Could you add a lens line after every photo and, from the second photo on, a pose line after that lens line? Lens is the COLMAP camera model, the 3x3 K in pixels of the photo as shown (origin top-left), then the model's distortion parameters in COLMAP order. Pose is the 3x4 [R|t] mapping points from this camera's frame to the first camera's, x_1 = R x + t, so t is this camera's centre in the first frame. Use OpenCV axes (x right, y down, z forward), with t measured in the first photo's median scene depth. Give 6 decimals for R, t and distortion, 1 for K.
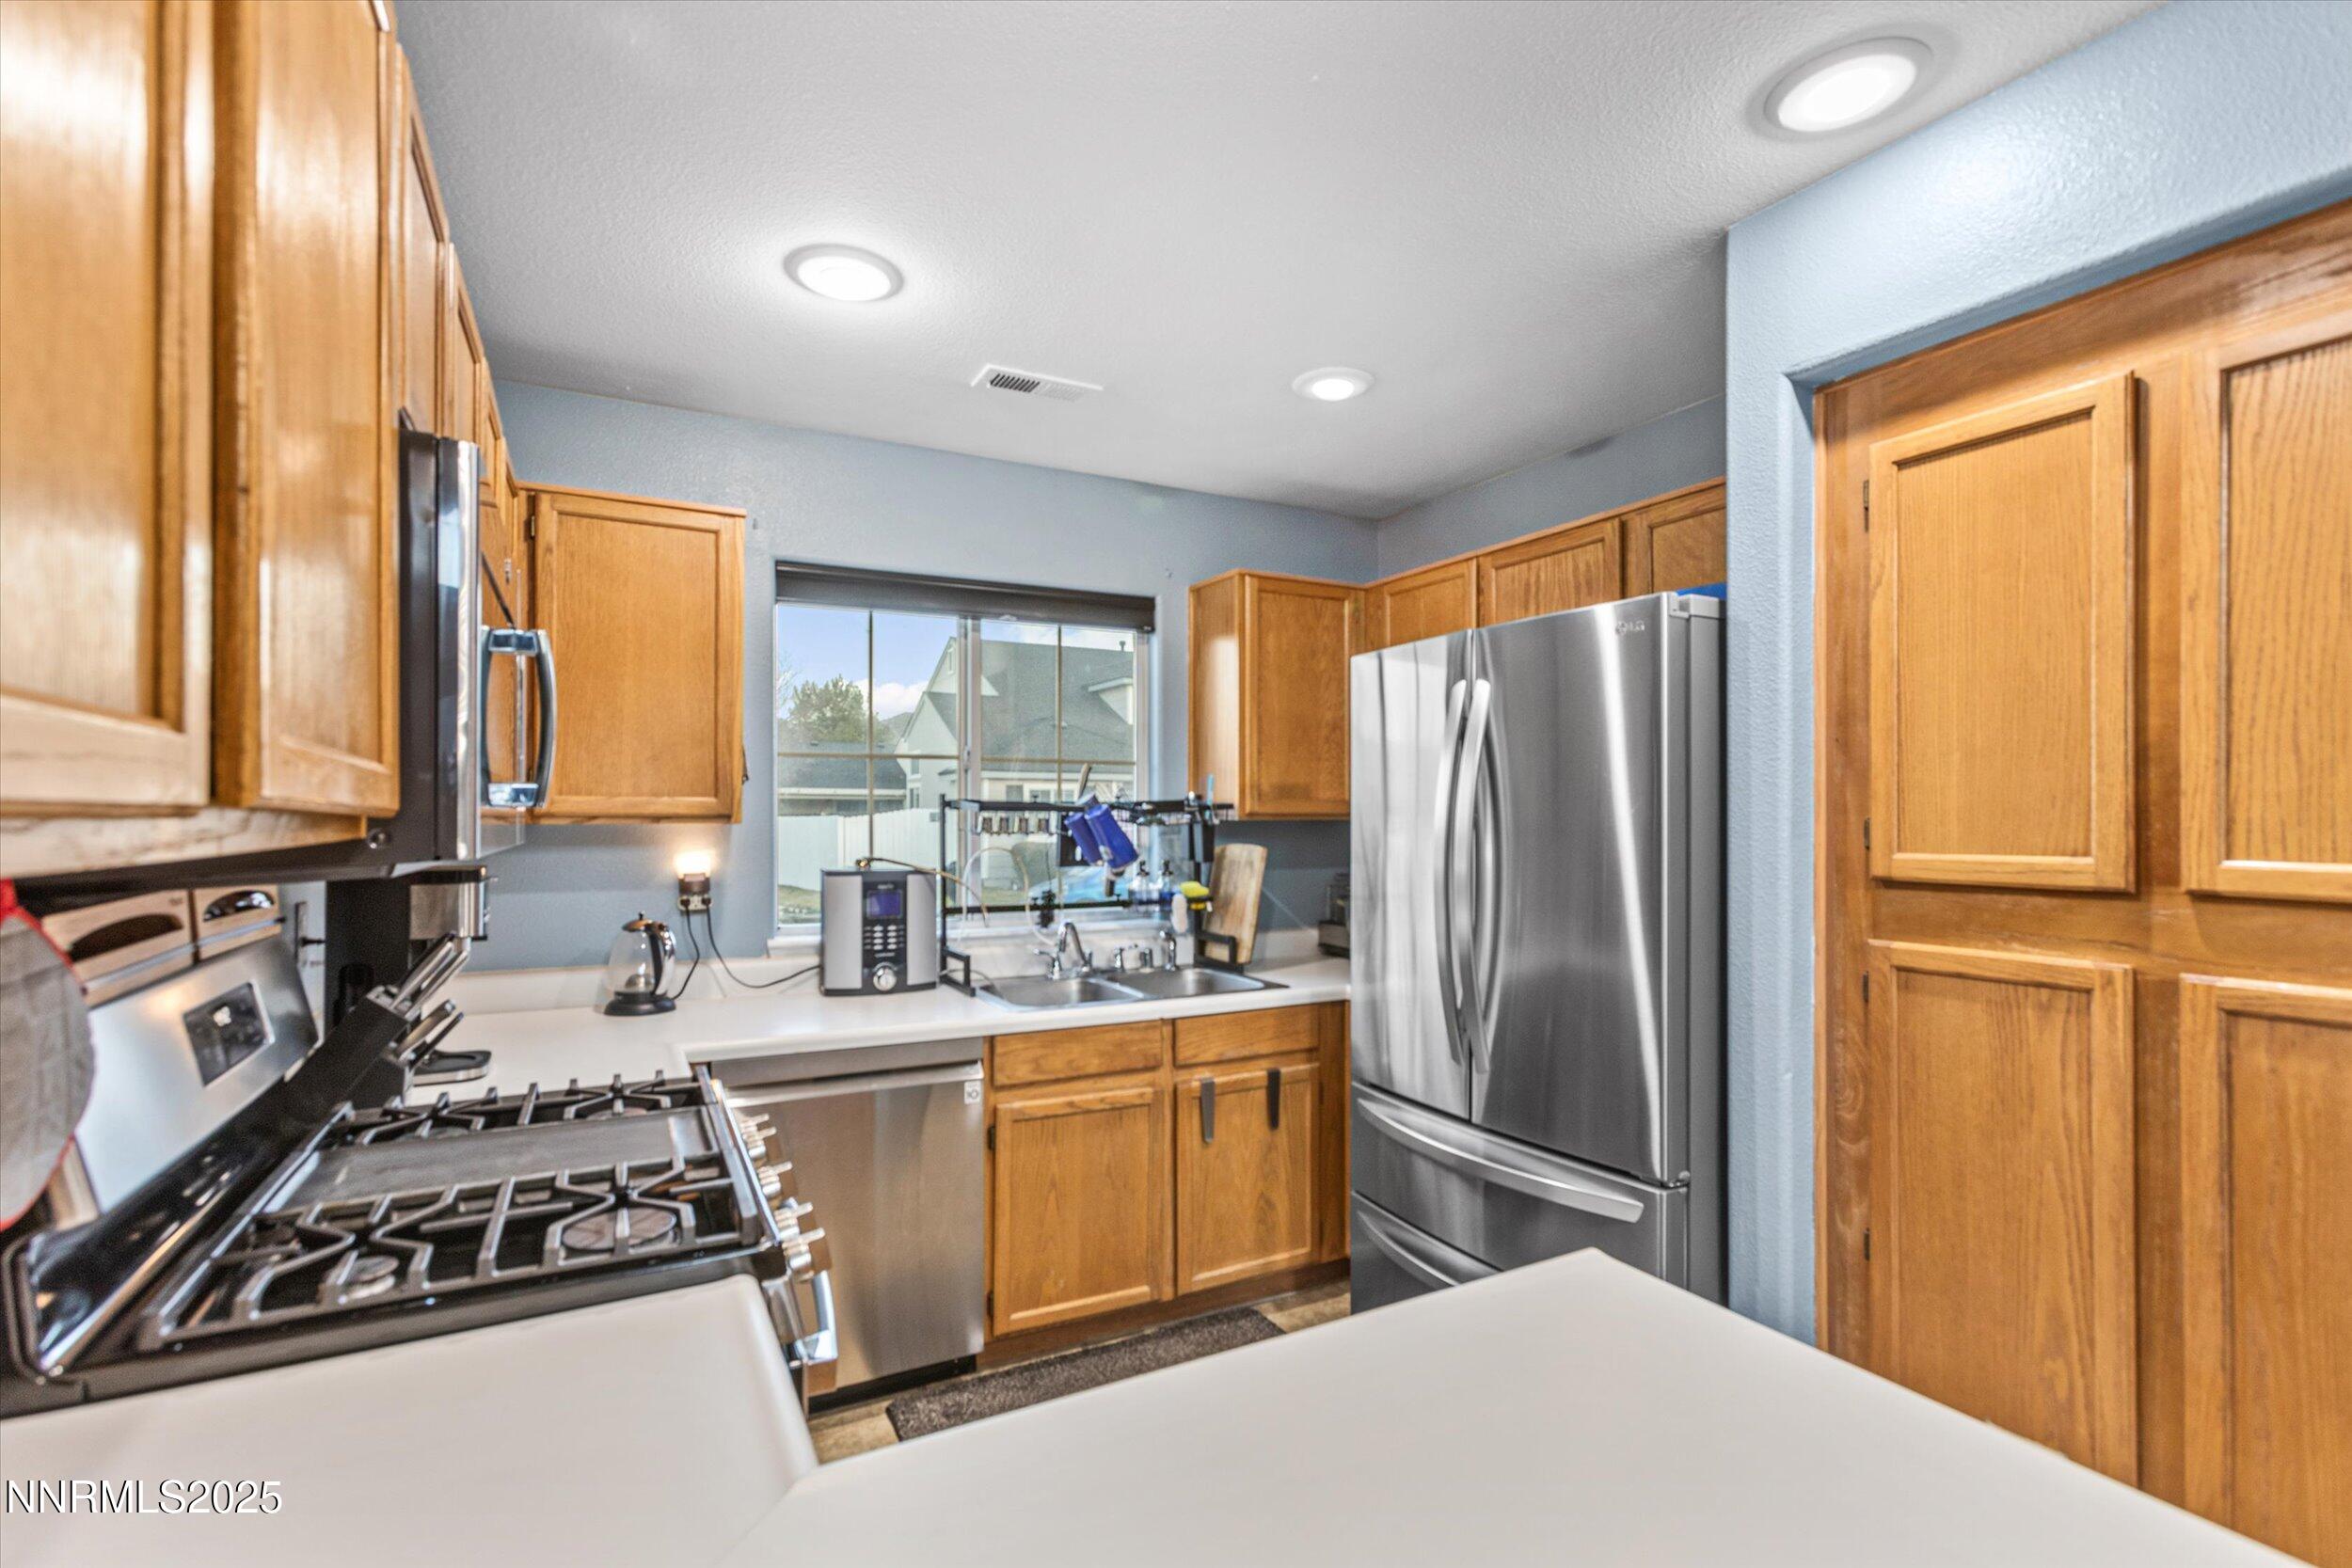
lens RADIAL K [[1060.7, 0, 1156.0], [0, 1060.7, 802.1], [0, 0, 1]] dist [-0.020674, 0.015140]
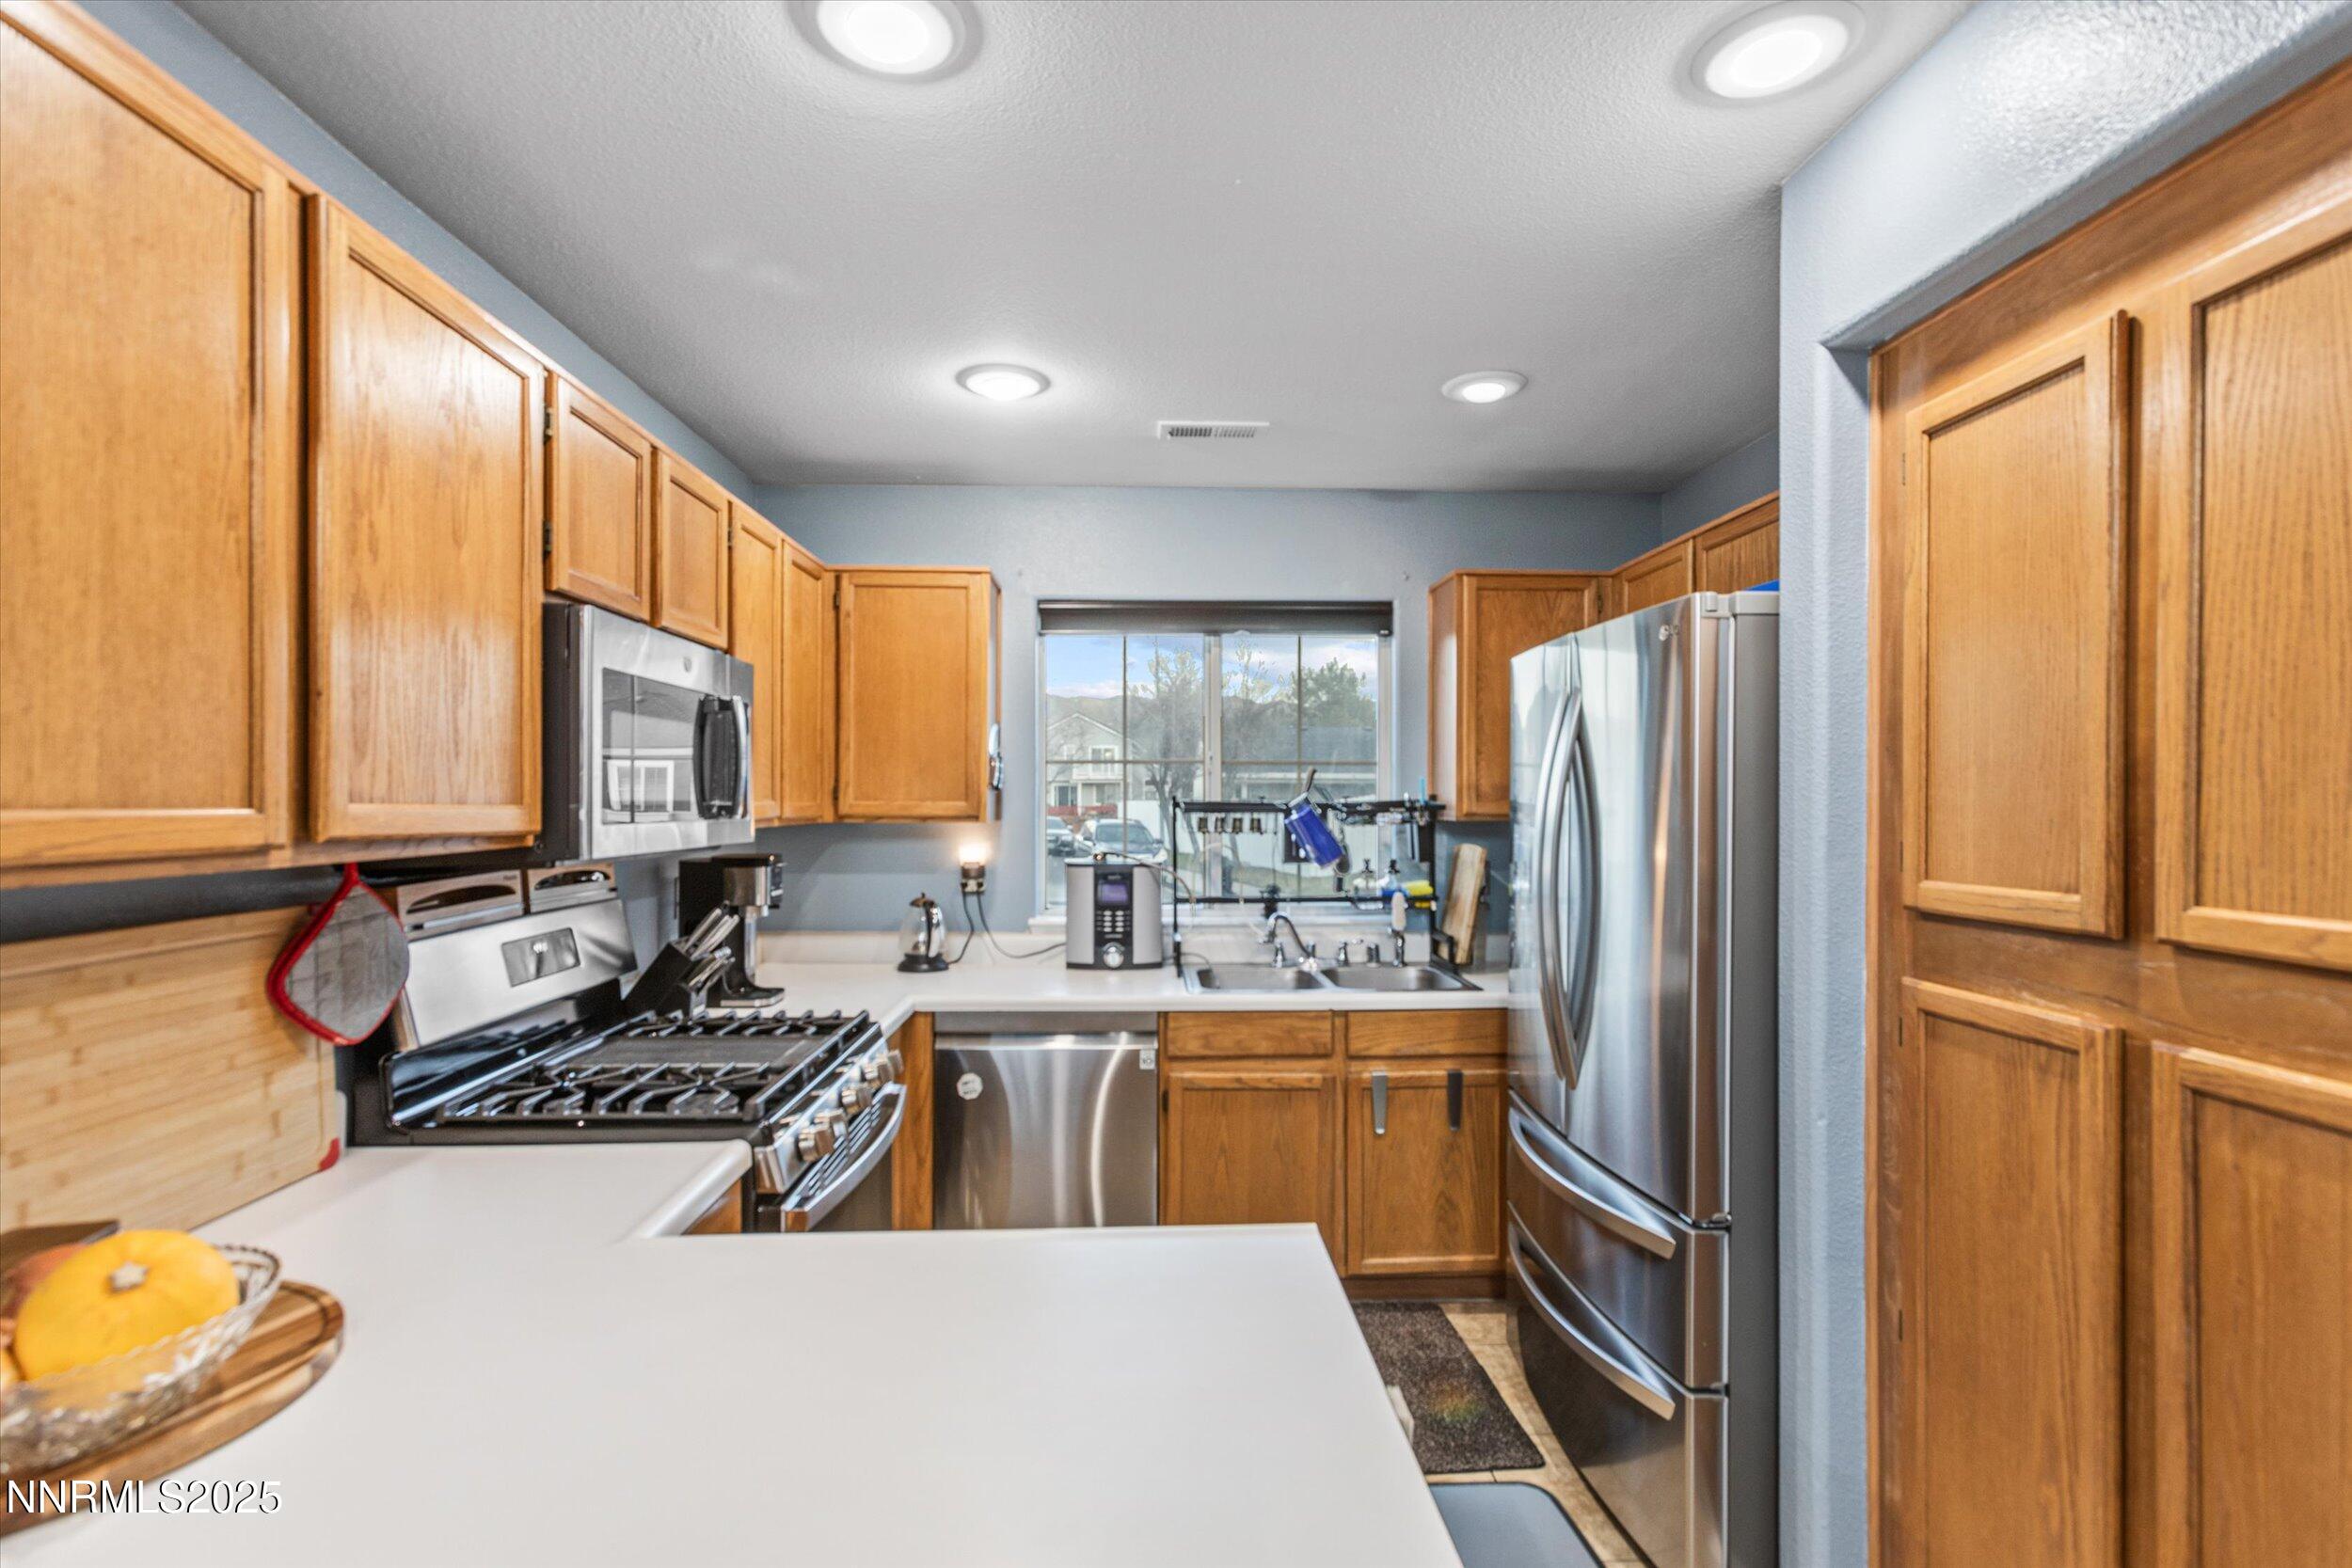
lens RADIAL K [[1093.5, 0, 1177.2], [0, 1093.5, 790.6], [0, 0, 1]] dist [-0.014700, 0.014348]
pose [[0.903607, -0.002475, -0.428356, 0.500956], [0.004892, 0.999978, 0.004542, -0.031133], [0.428335, -0.006199, 0.903599, -0.076616]]
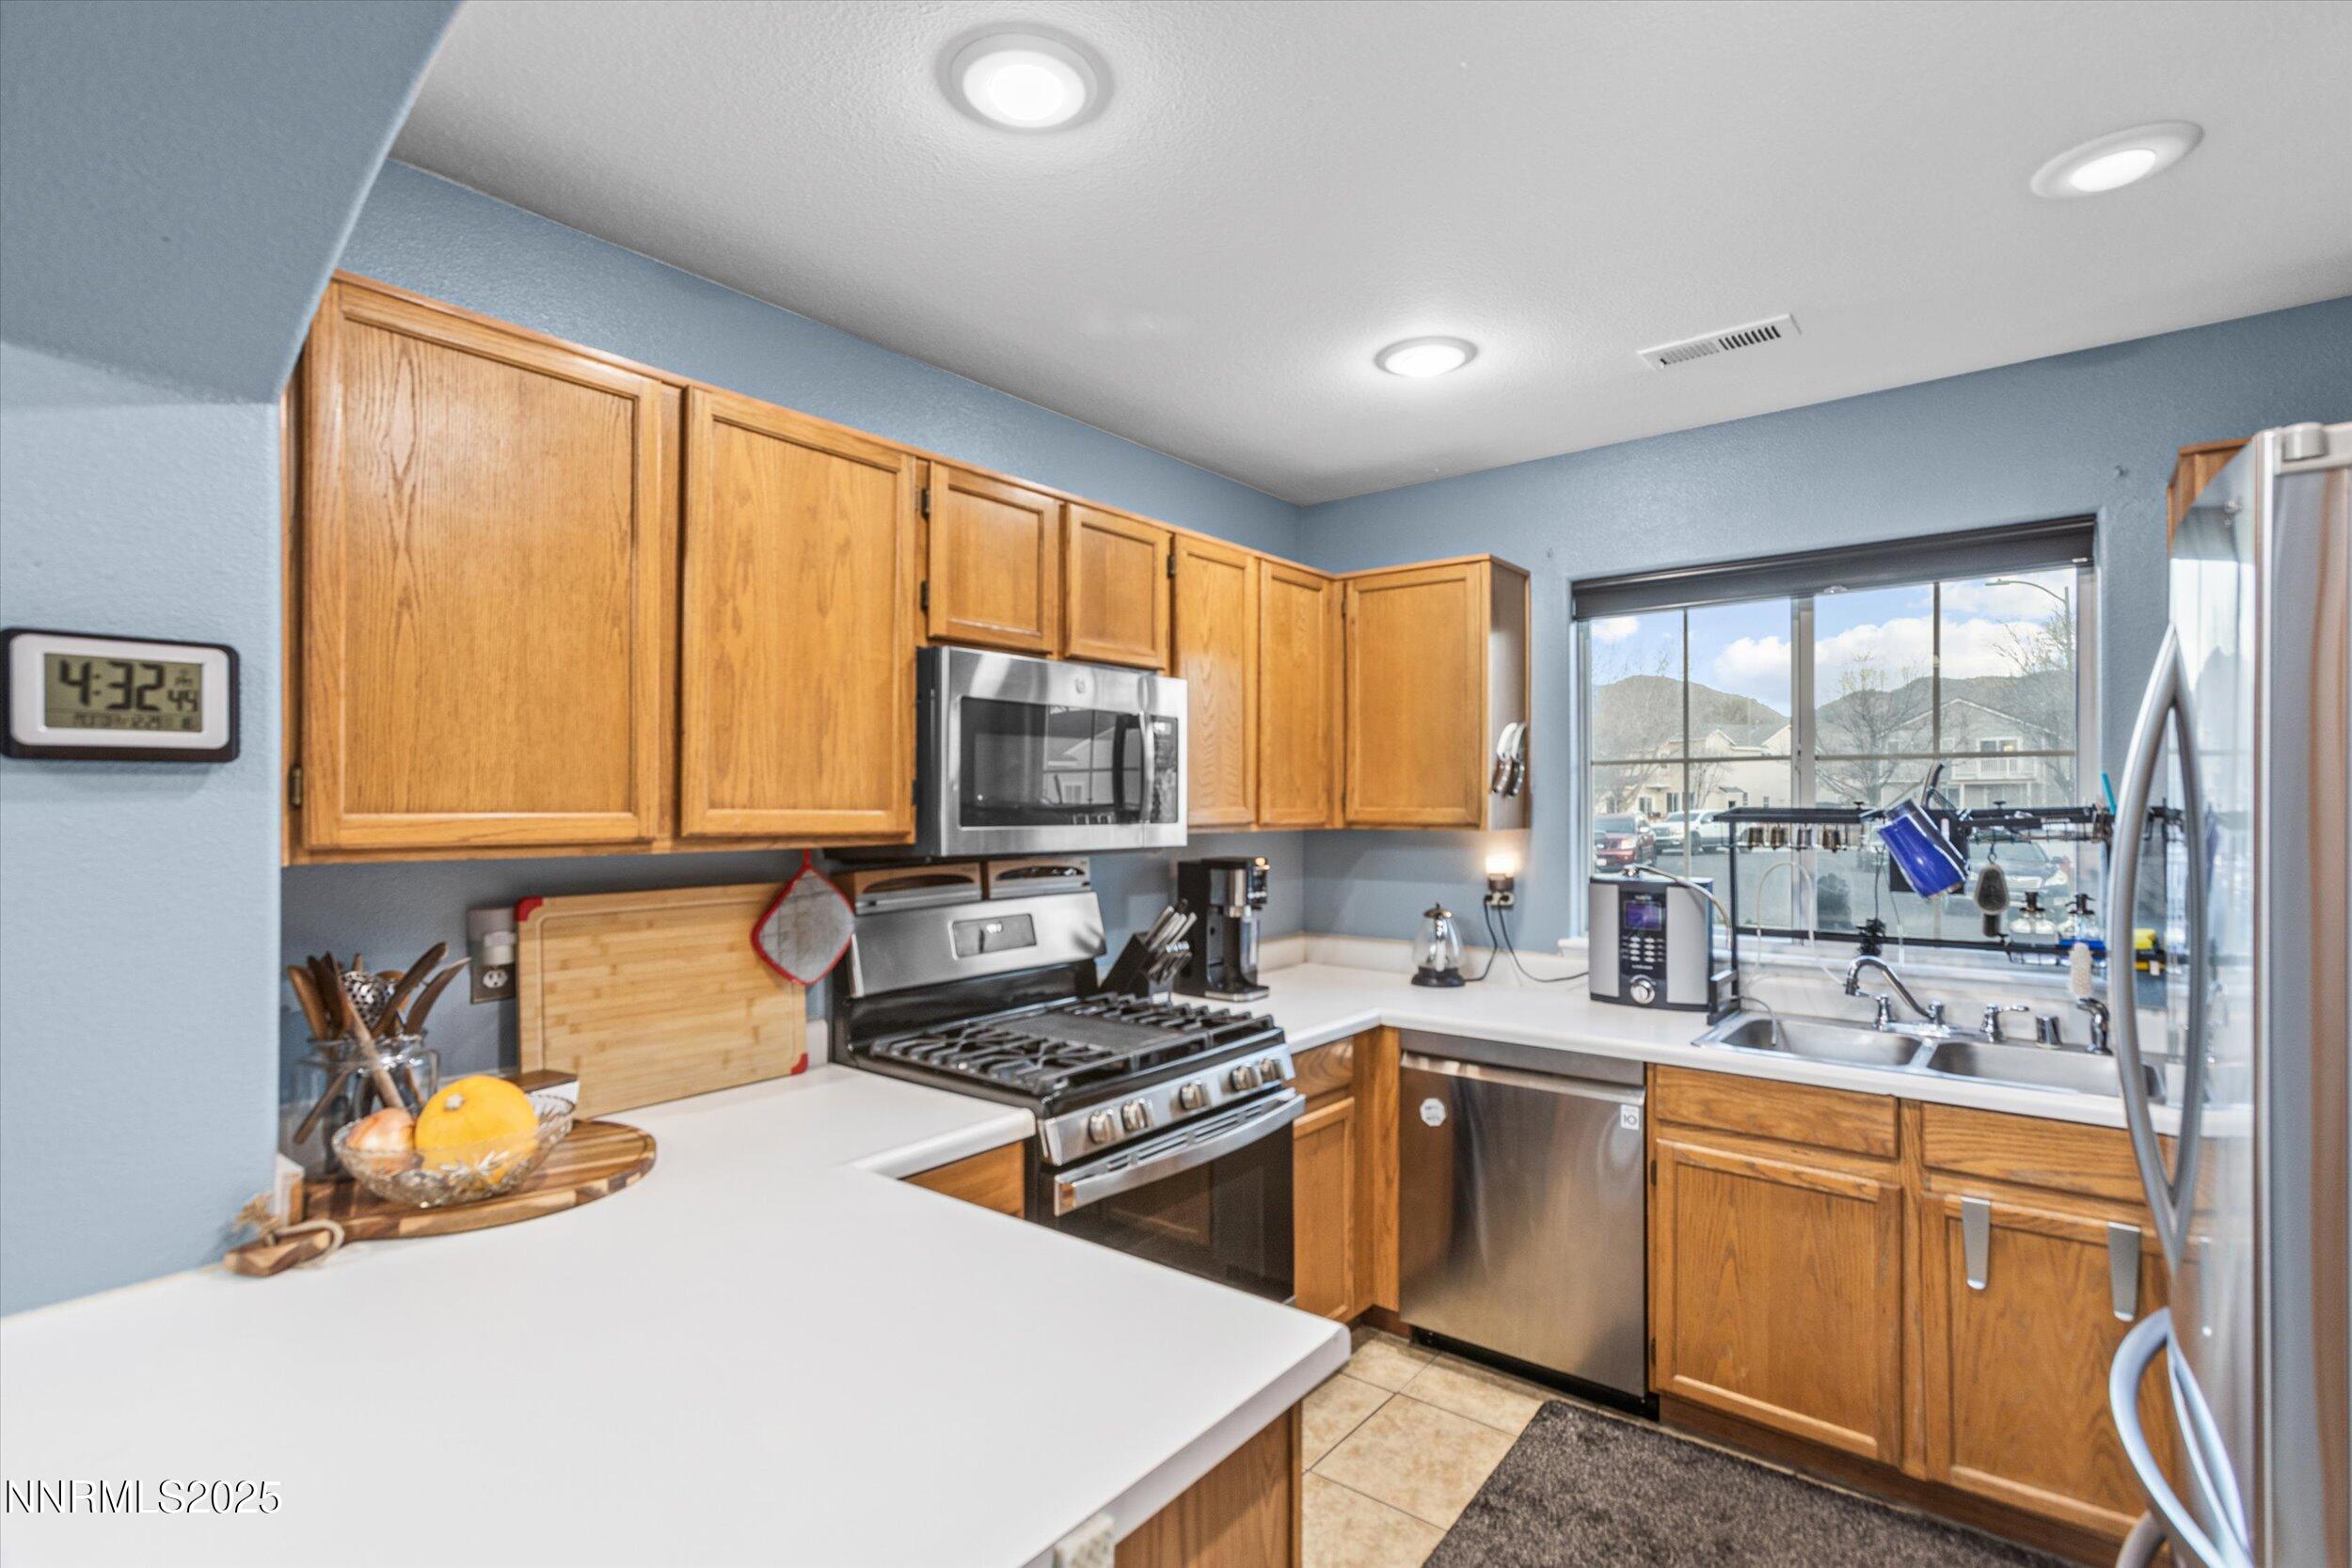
lens RADIAL K [[1114.3, 0, 1176.0], [0, 1114.3, 784.0], [0, 0, 1]] dist [-0.011426, 0.019580]
pose [[0.402240, -0.017706, -0.915363, 0.805960], [0.013198, 0.999821, -0.013539, -0.025903], [0.915439, -0.006635, 0.402402, 0.304933]]
